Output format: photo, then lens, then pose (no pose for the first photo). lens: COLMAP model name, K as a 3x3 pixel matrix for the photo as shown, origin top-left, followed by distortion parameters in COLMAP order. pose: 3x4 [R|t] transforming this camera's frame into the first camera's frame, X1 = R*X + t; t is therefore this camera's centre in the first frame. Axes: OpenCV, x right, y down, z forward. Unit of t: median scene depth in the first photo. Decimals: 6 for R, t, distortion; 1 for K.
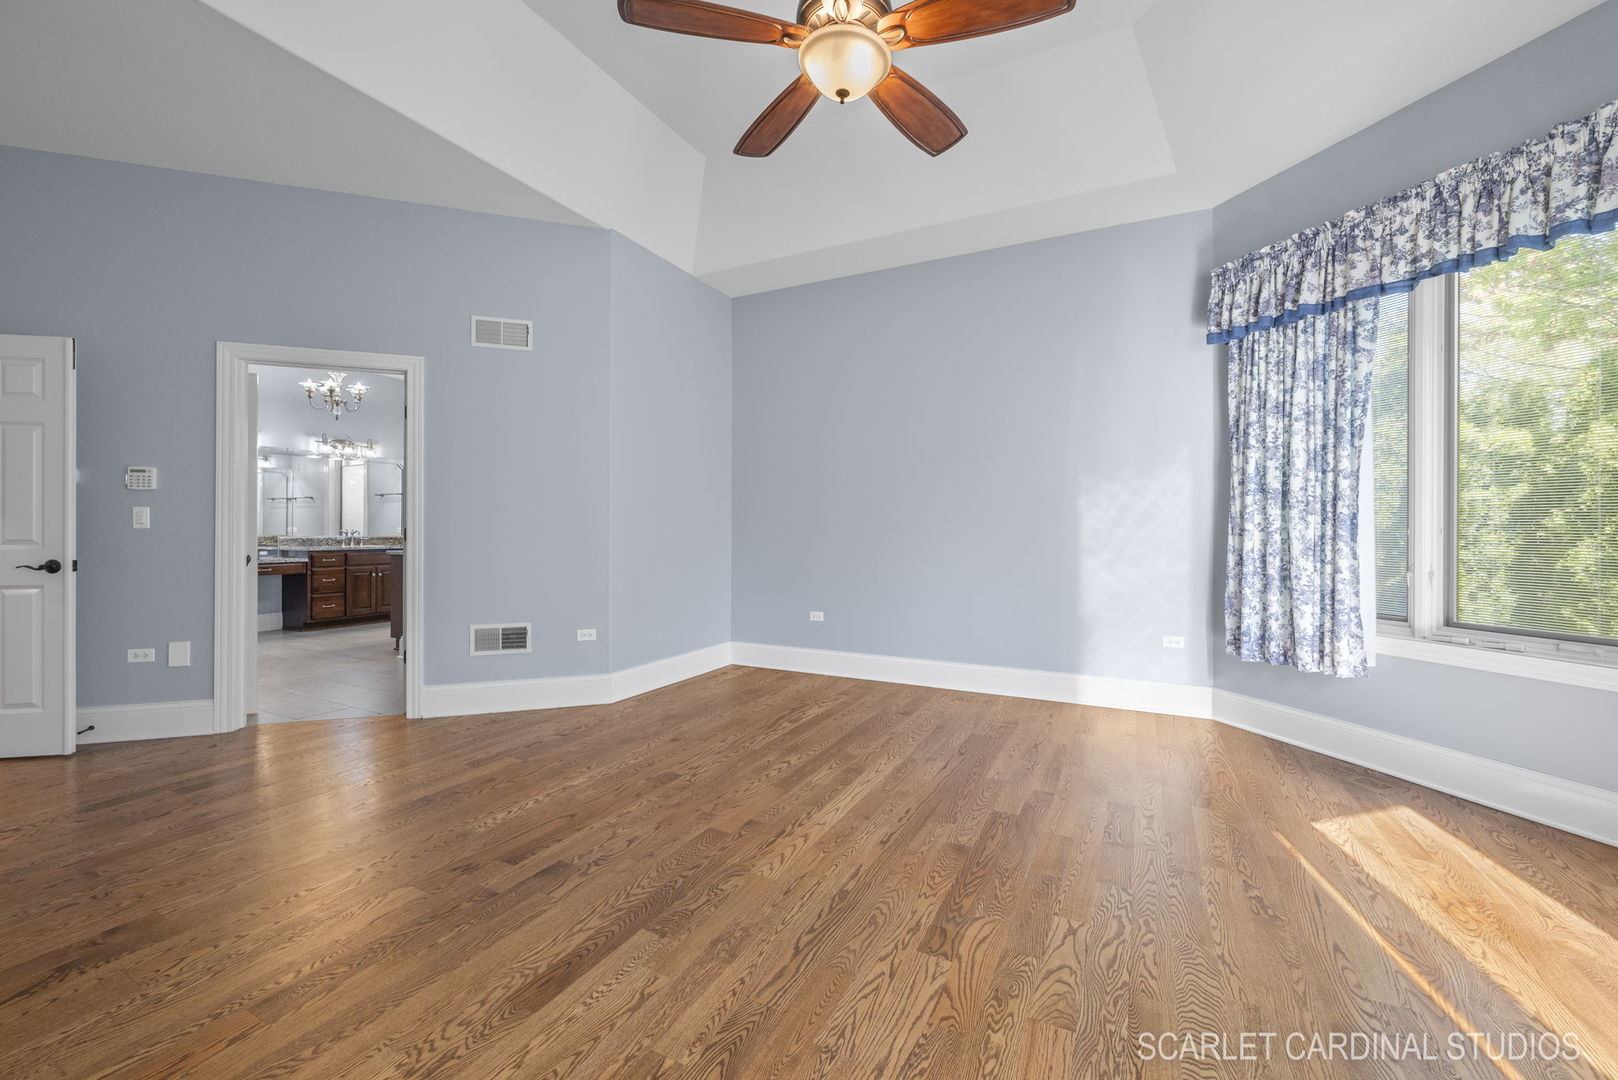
lens RADIAL K [[637.1, 0, 816.6], [0, 637.1, 526.7], [0, 0, 1]] dist [-0.001122, -0.000070]
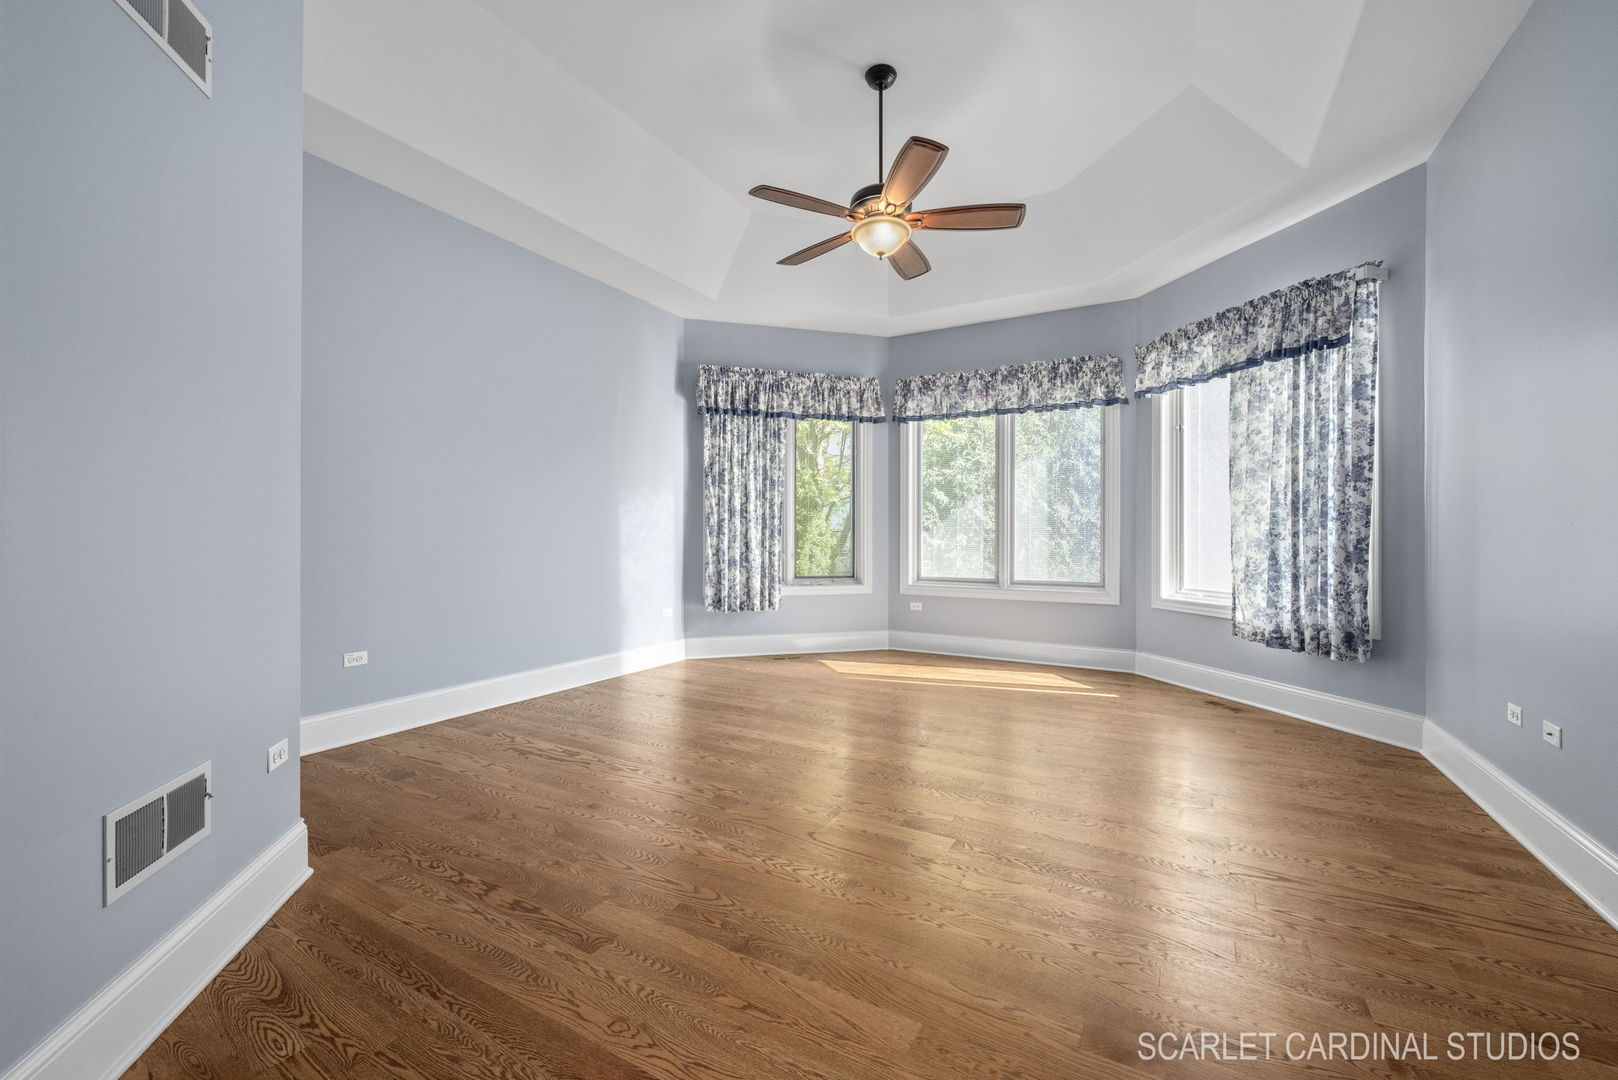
lens RADIAL K [[637.1, 0, 816.6], [0, 637.1, 526.7], [0, 0, 1]] dist [-0.001122, -0.000070]
pose [[0.064329, 0.008093, 0.997896, -1.017296], [-0.007278, 0.999944, -0.007641, -0.001776], [-0.997902, -0.006771, 0.064384, 0.704499]]
